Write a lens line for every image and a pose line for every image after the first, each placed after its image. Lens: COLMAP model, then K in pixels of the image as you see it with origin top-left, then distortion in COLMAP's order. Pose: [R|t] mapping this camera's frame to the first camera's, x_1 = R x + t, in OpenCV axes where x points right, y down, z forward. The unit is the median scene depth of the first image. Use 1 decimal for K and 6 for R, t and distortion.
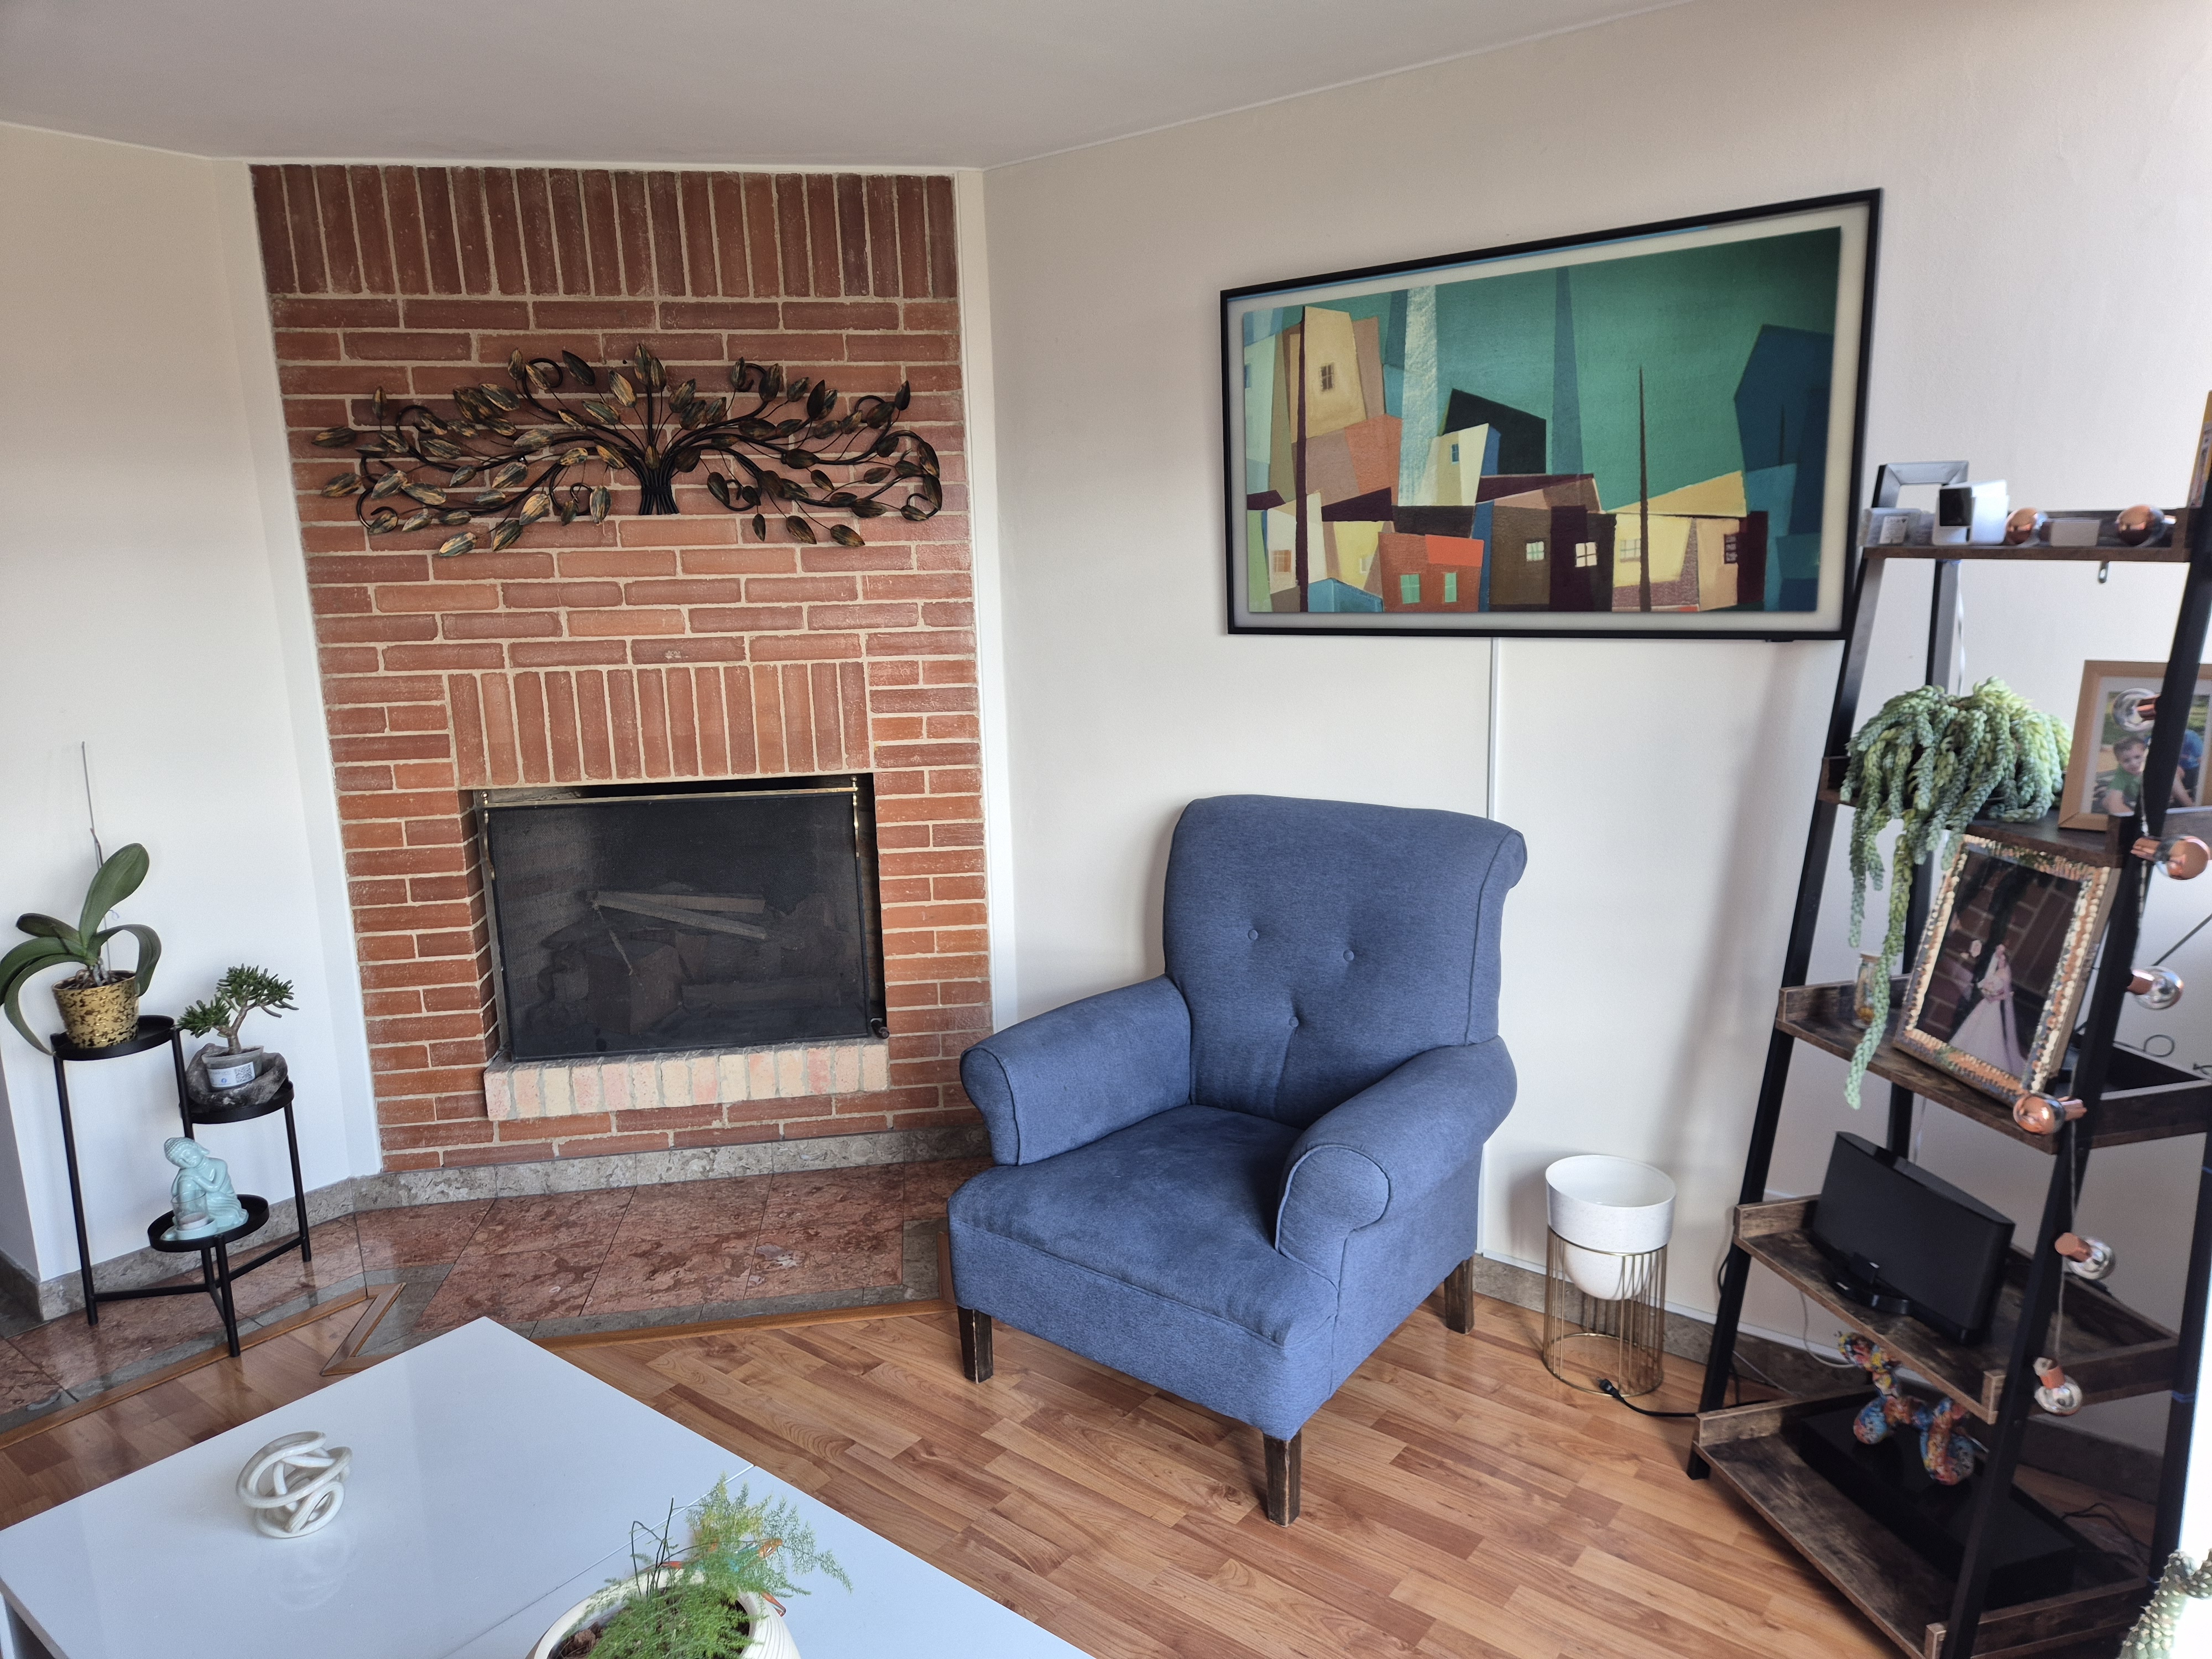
lens RADIAL K [[1457.3, 0, 1111.2], [0, 1457.3, 823.7], [0, 0, 1]] dist [0.059445, -0.001432]
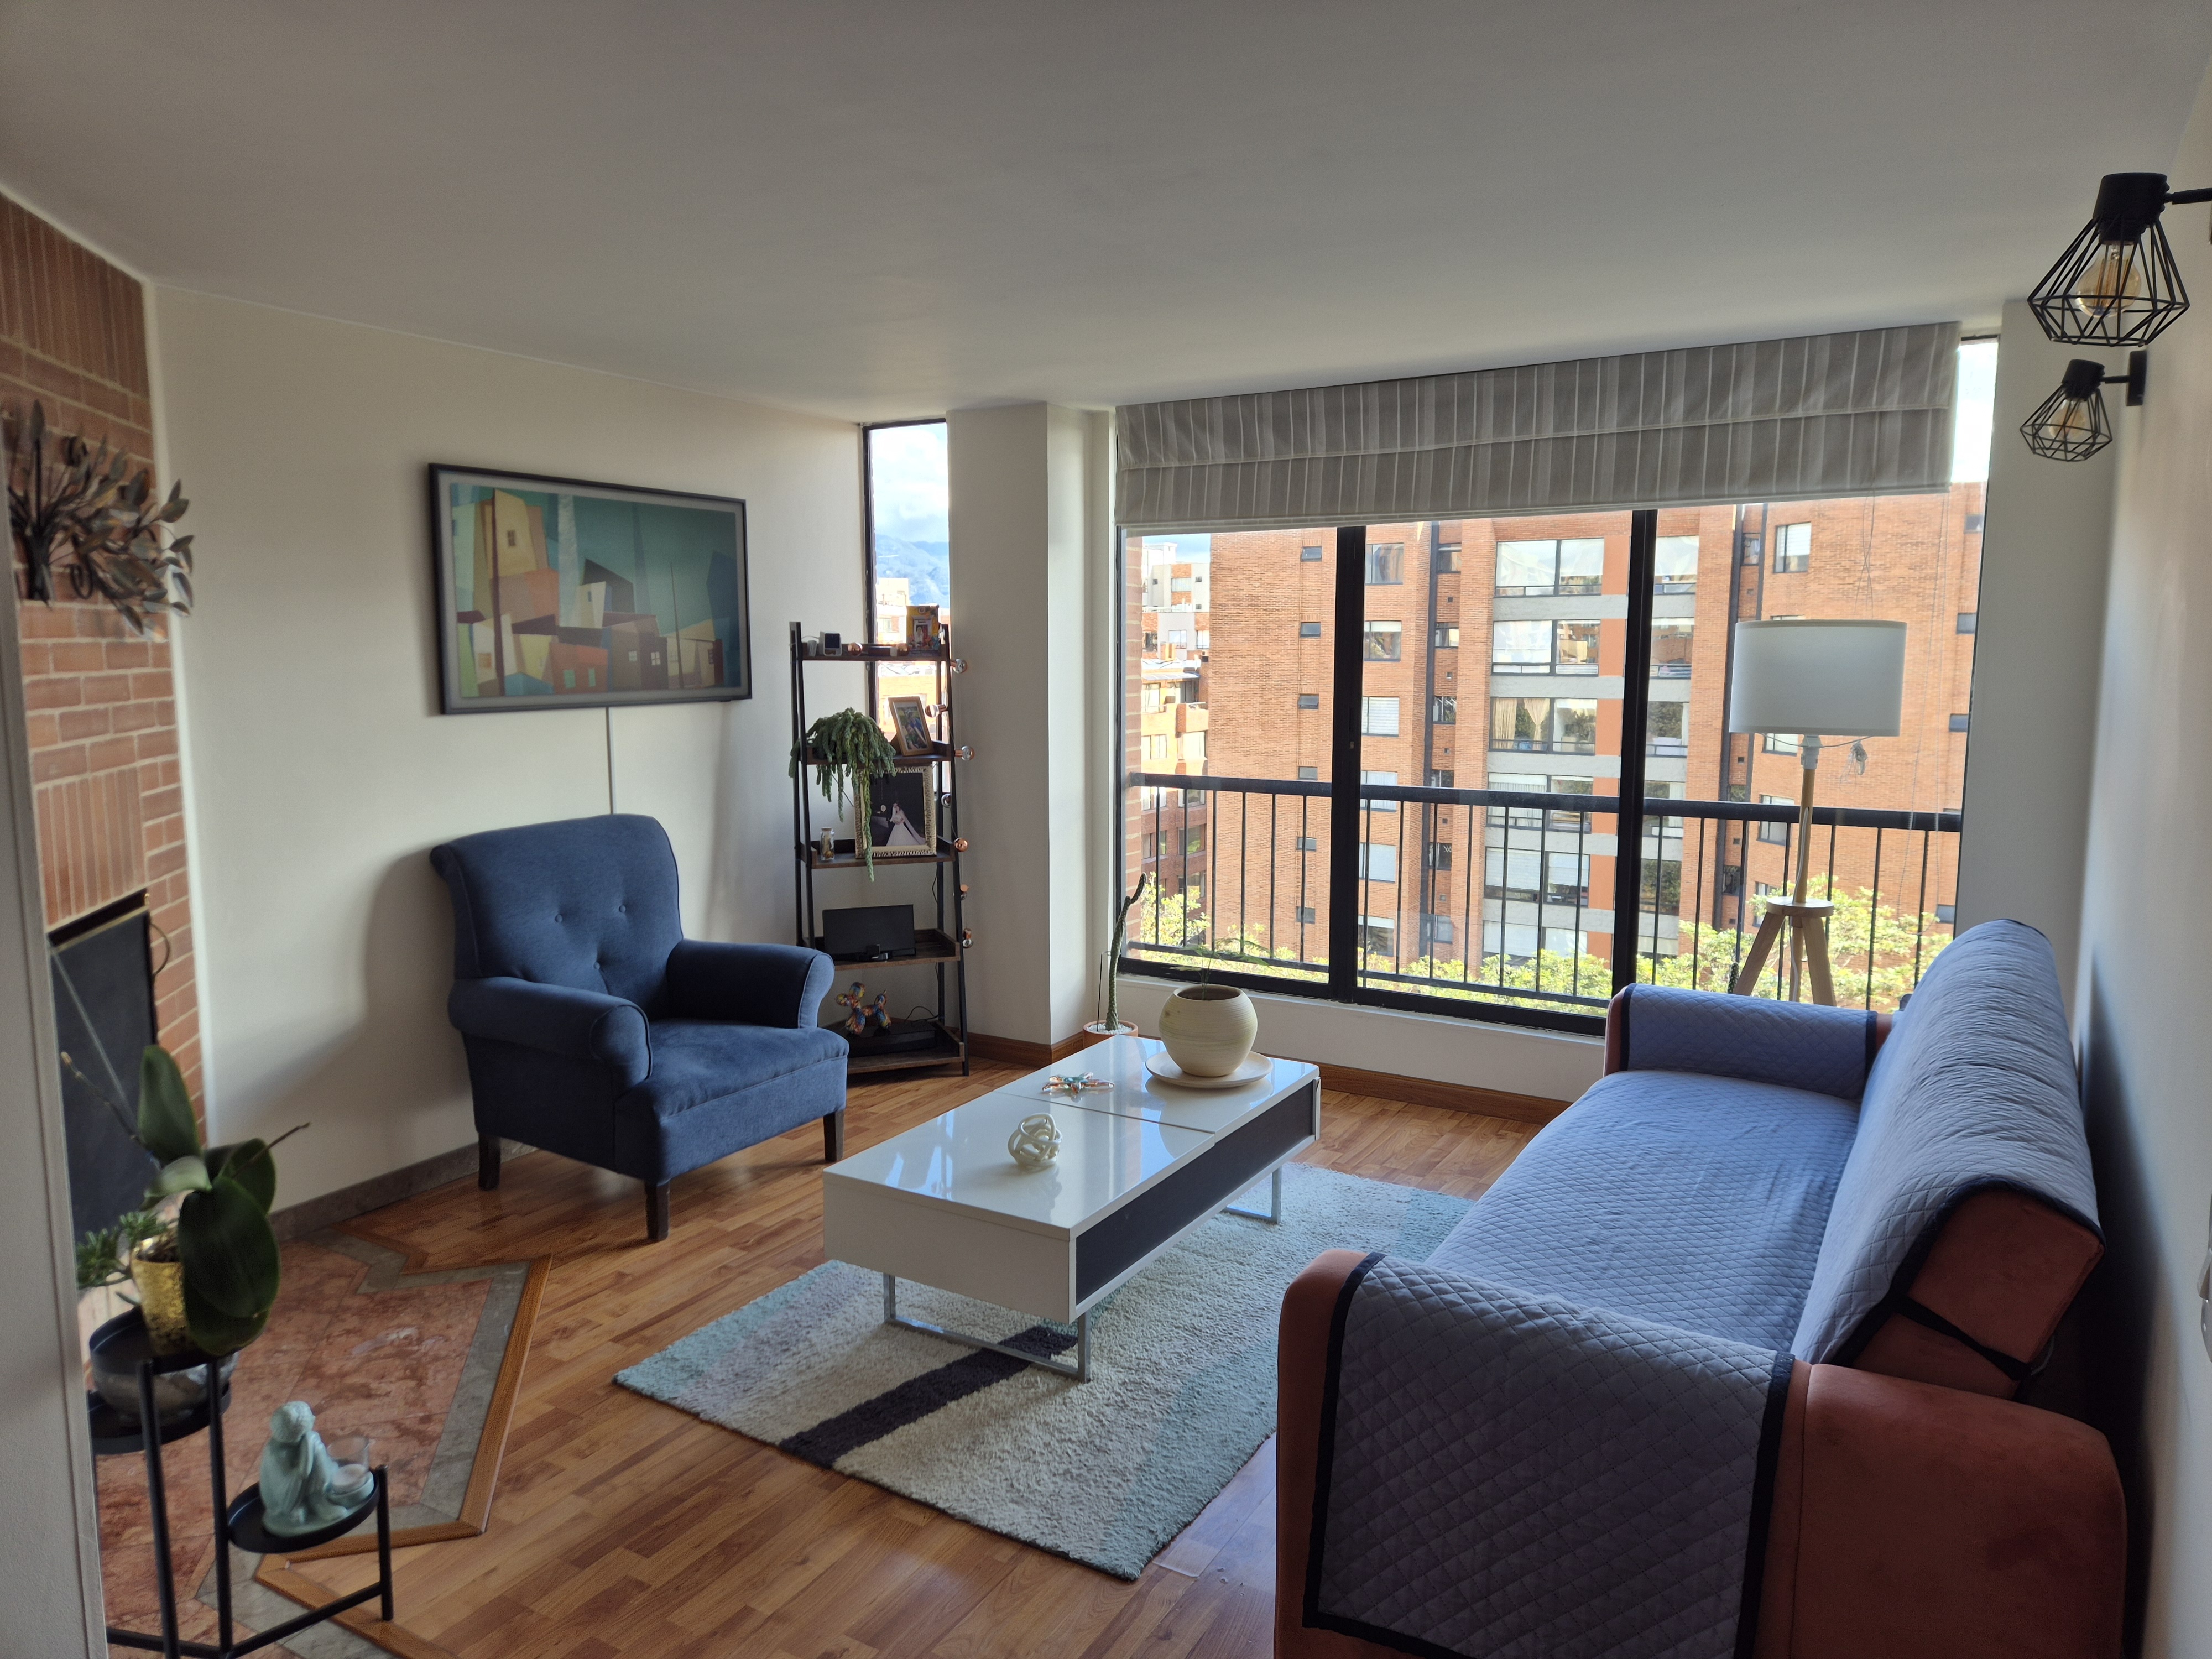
lens RADIAL K [[1457.3, 0, 1111.2], [0, 1457.3, 823.7], [0, 0, 1]] dist [0.059445, -0.001432]
pose [[-0.119021, -0.100086, 0.987834, -1.422936], [0.192529, 0.973697, 0.121851, -0.088733], [-0.974047, 0.204689, -0.096621, 0.614526]]
